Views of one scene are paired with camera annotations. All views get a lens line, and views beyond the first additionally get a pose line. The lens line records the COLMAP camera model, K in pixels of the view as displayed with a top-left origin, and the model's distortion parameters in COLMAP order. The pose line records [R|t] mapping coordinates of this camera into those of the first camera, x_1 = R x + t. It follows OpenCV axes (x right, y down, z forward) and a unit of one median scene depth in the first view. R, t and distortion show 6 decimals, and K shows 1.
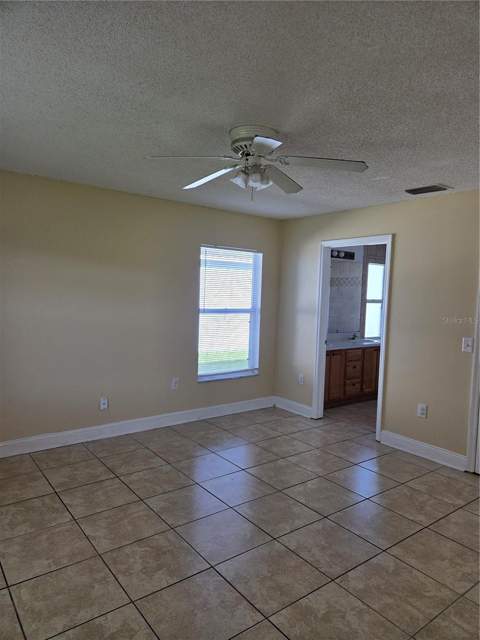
lens RADIAL K [[429.8, 0, 240.2], [0, 429.8, 309.4], [0, 0, 1]] dist [0.090677, -0.091183]
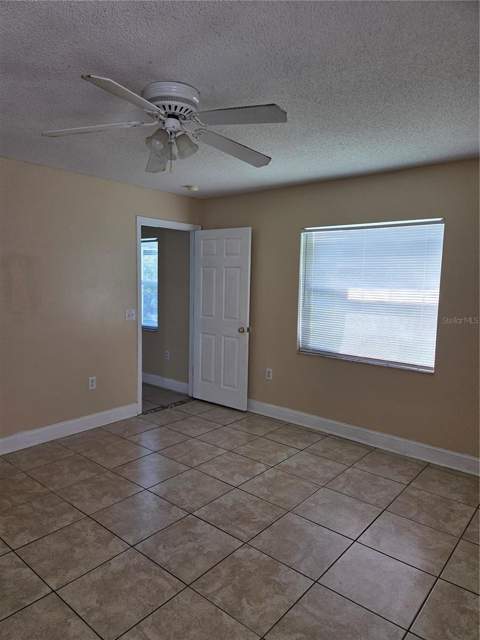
lens RADIAL K [[429.8, 0, 240.2], [0, 429.8, 309.4], [0, 0, 1]] dist [0.090677, -0.091183]
pose [[-0.972872, -0.045829, -0.226757, 0.099752], [-0.072856, 0.991000, 0.112296, -0.104160], [0.219570, 0.125770, -0.967456, 2.097422]]
